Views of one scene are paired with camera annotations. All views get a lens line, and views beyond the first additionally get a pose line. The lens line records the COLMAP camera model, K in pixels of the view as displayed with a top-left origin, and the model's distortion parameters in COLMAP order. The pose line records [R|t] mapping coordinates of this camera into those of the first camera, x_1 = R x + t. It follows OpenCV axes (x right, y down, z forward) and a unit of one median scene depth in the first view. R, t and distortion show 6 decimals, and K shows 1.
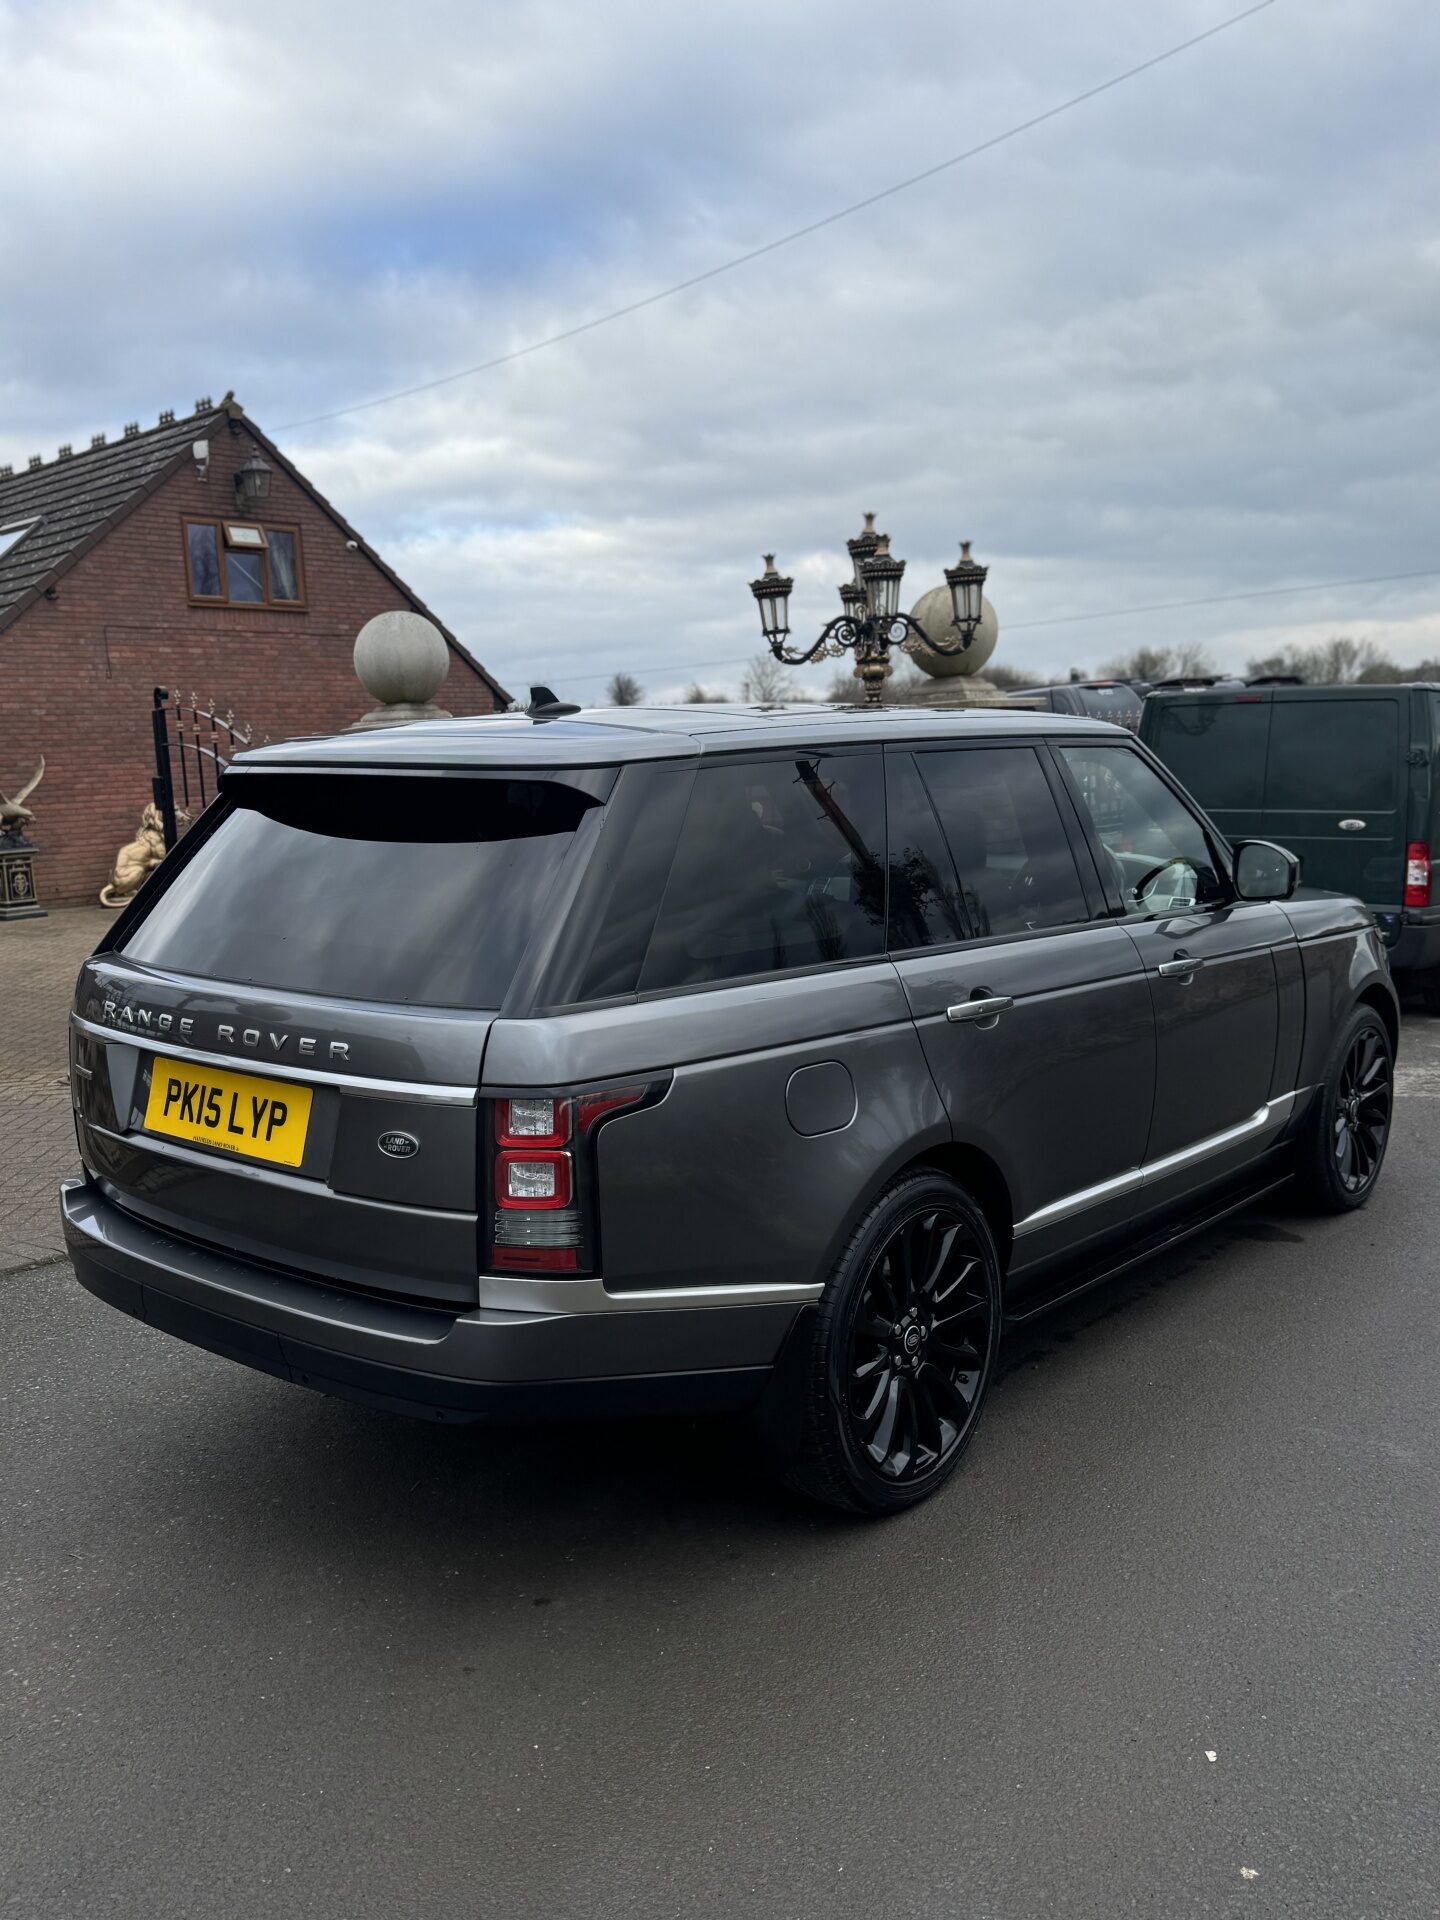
lens RADIAL K [[1599.4, 0, 700.1], [0, 1599.4, 949.6], [0, 0, 1]] dist [0.031382, -0.028360]
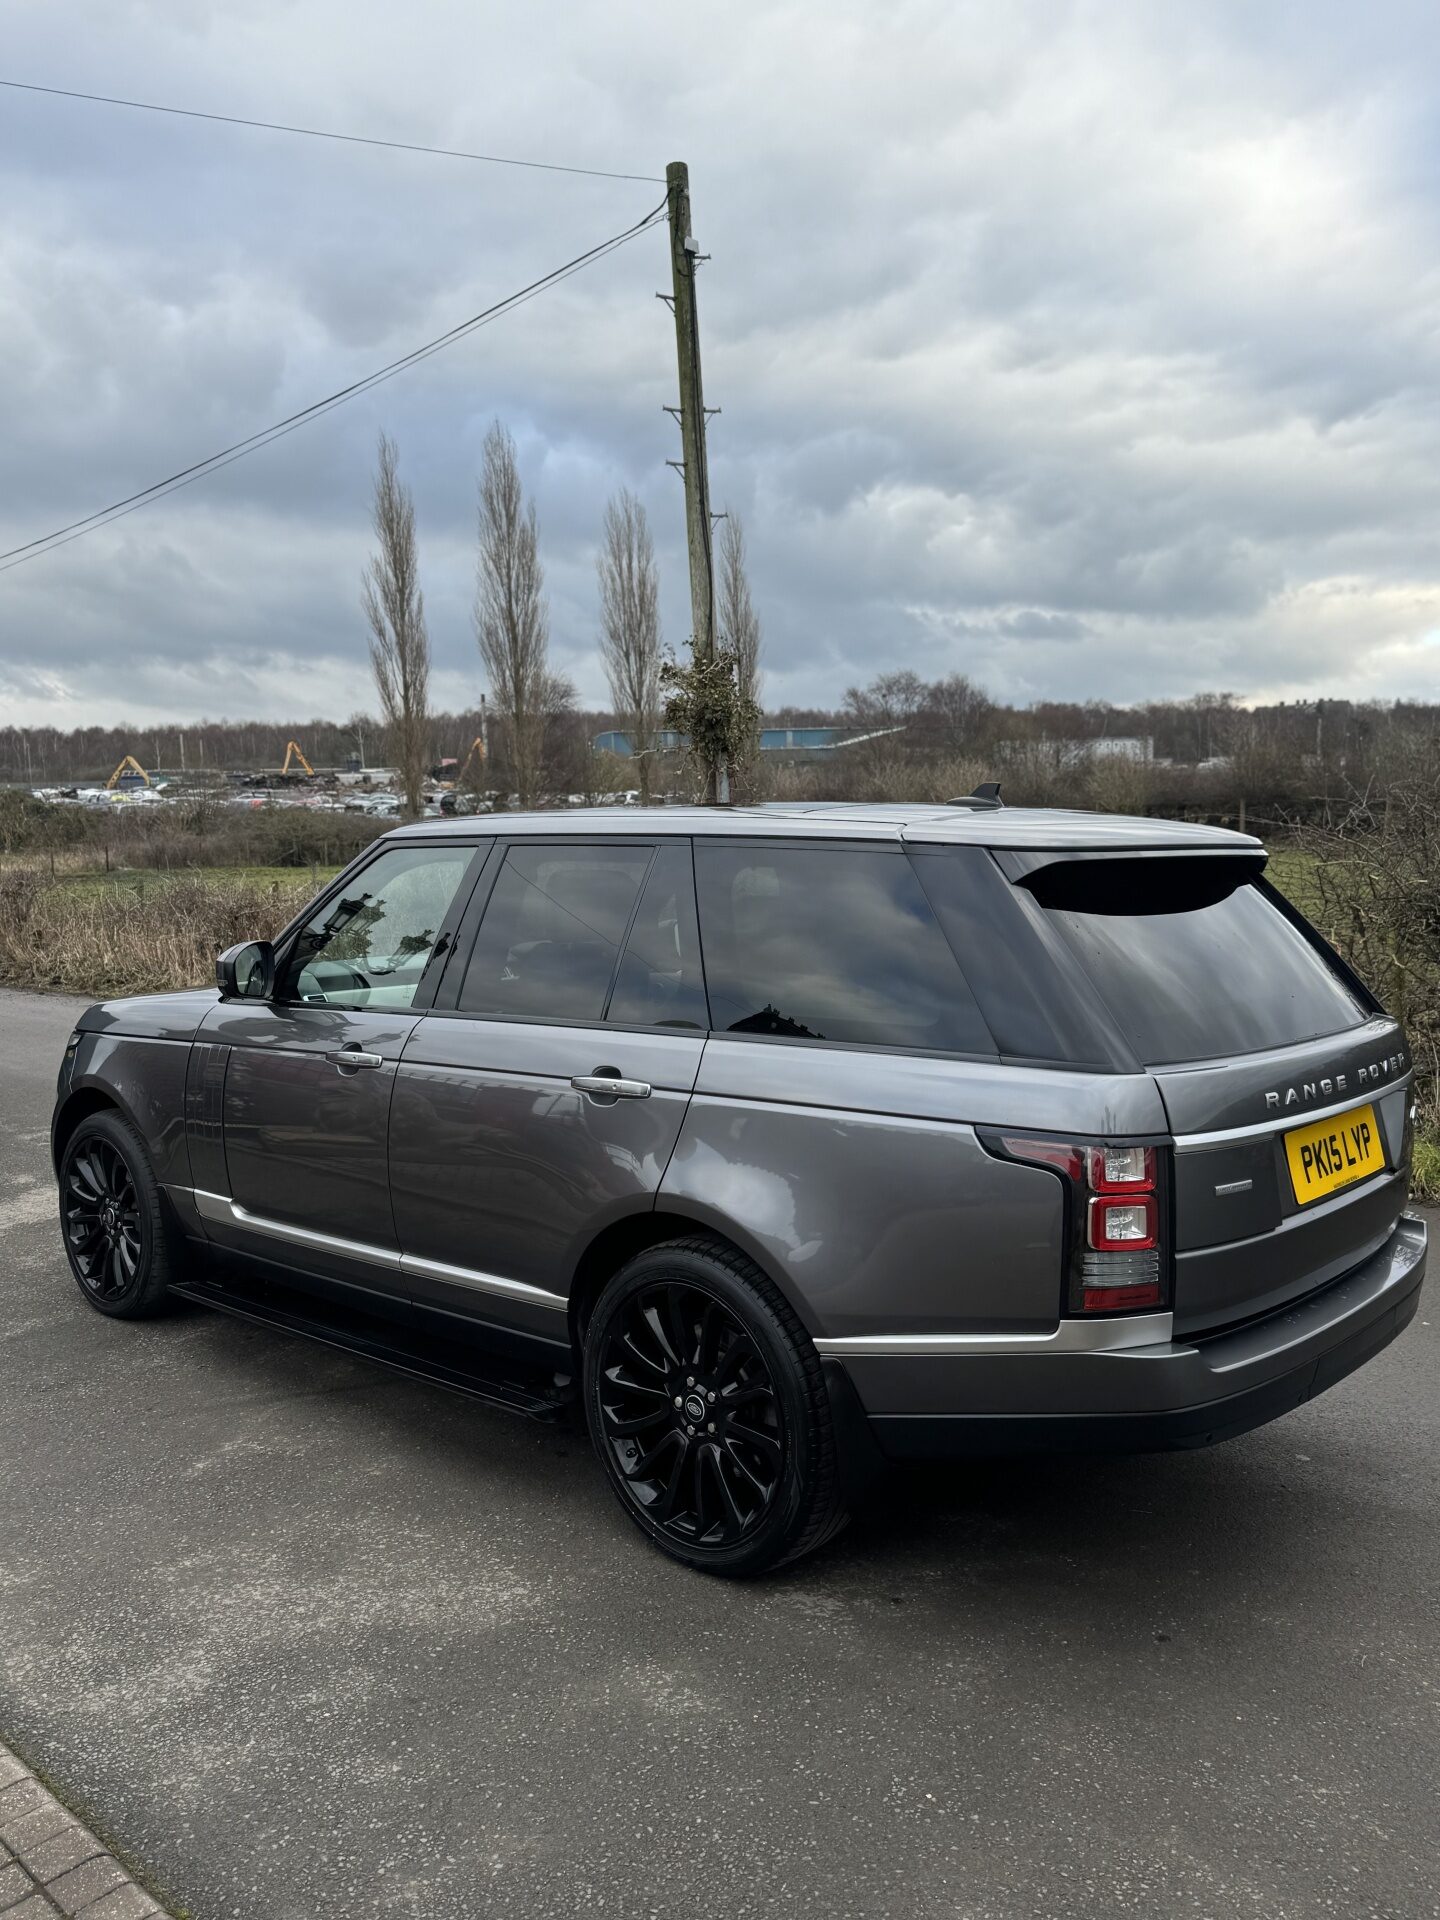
lens RADIAL K [[1517.7, 0, 719.4], [0, 1517.7, 977.9], [0, 0, 1]] dist [0.002501, 0.002696]
pose [[0.023578, -0.066340, 0.997518, -1.311598], [0.119968, 0.990773, 0.063056, -0.134111], [-0.992498, 0.118184, 0.031320, 1.337281]]
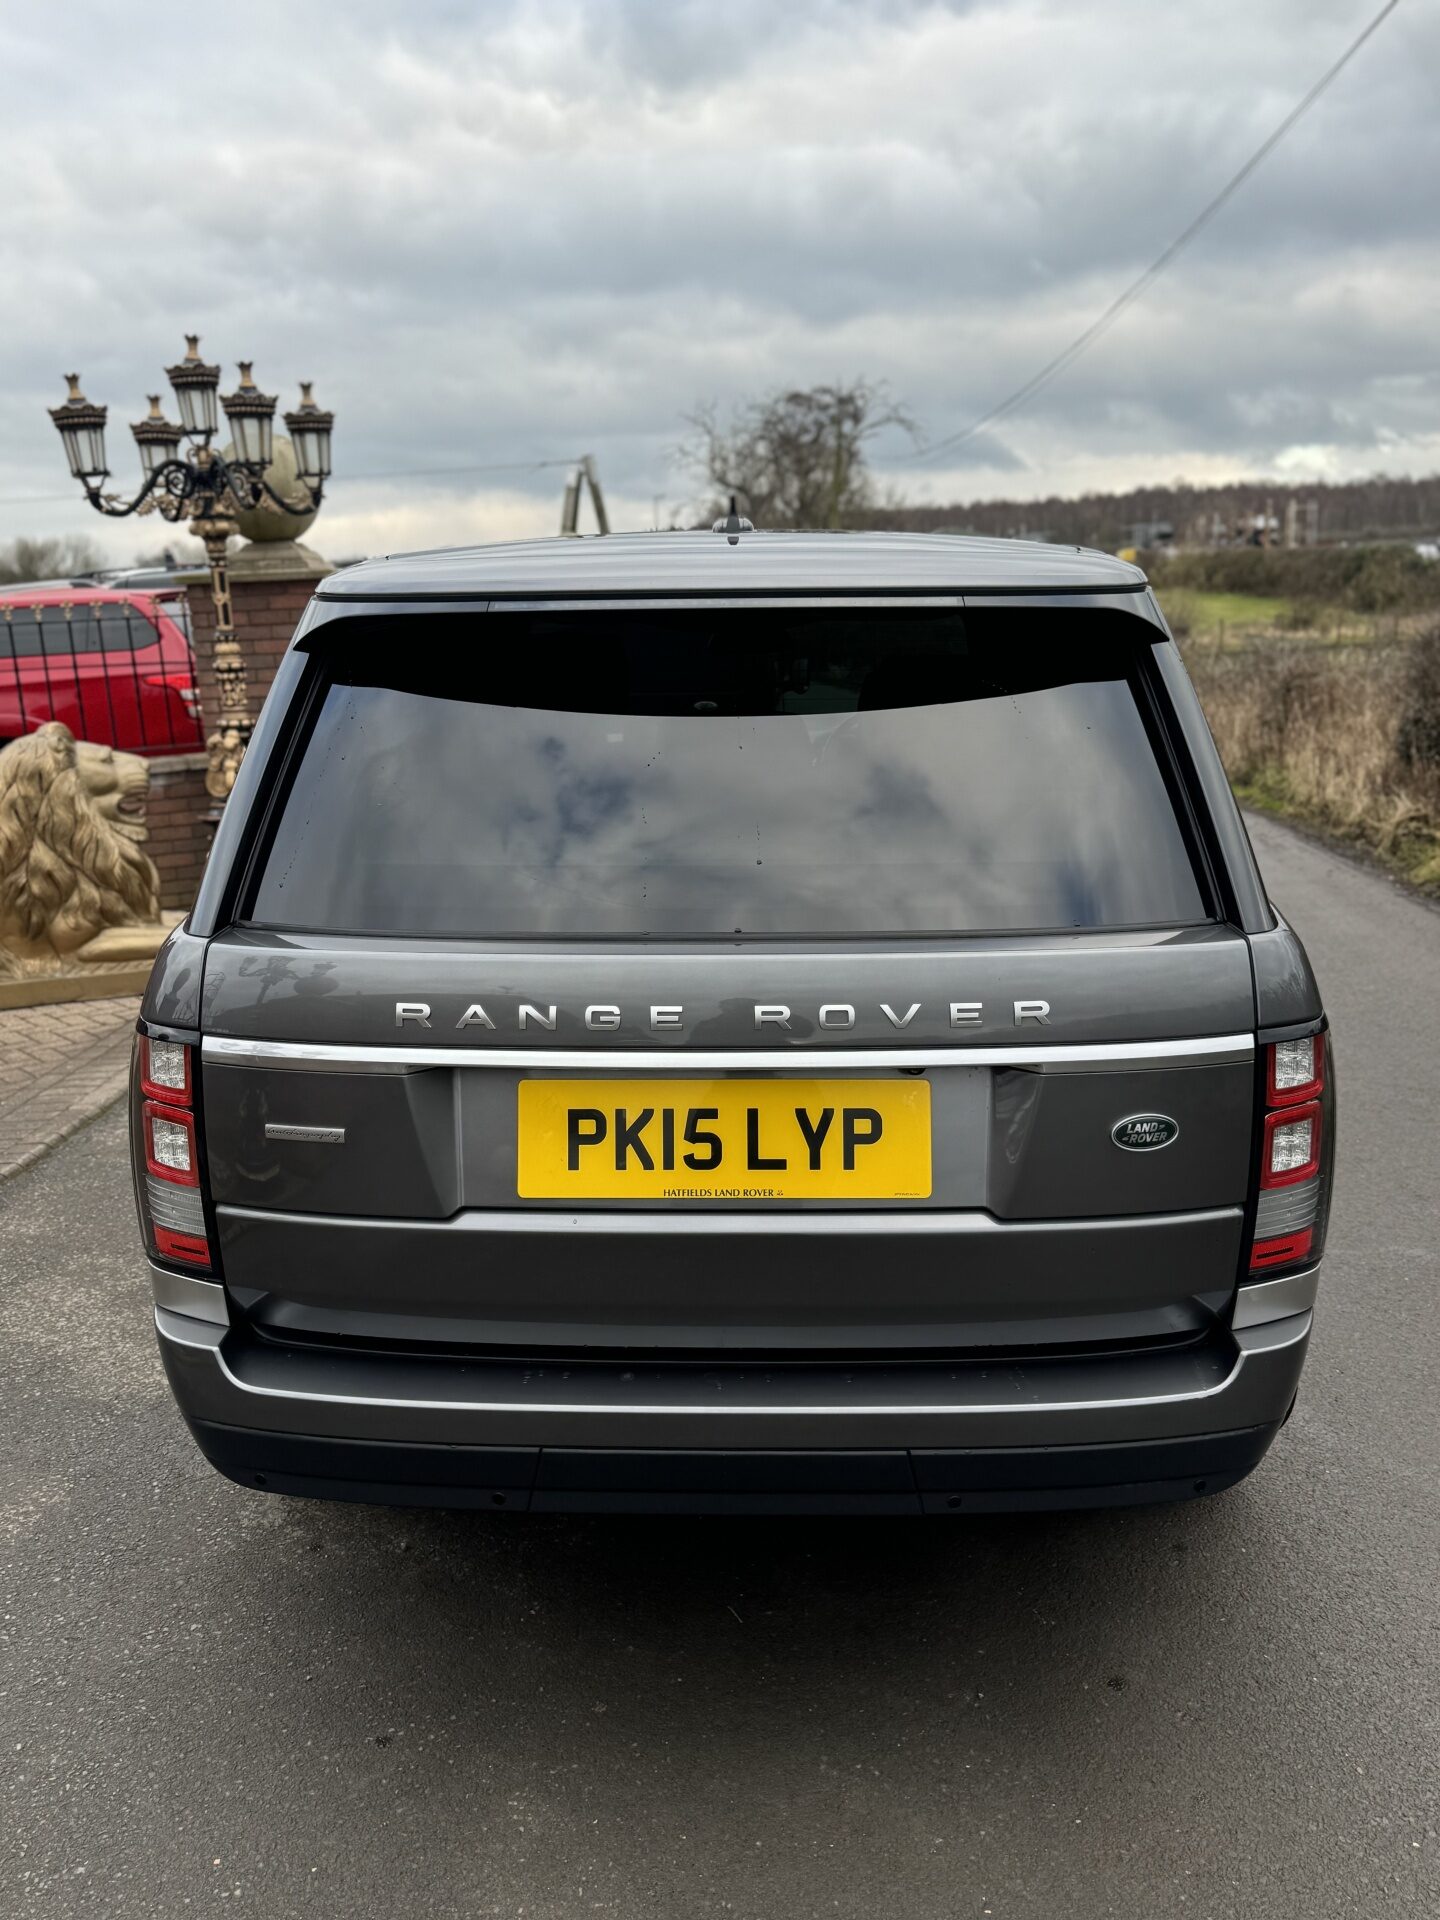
lens RADIAL K [[1599.4, 0, 722.8], [0, 1599.4, 955.4], [0, 0, 1]] dist [0.031382, -0.028360]
pose [[0.790731, -0.121467, 0.599992, -0.644845], [0.081040, 0.992261, 0.094077, -0.029518], [-0.606776, -0.025766, 0.794455, 0.490506]]
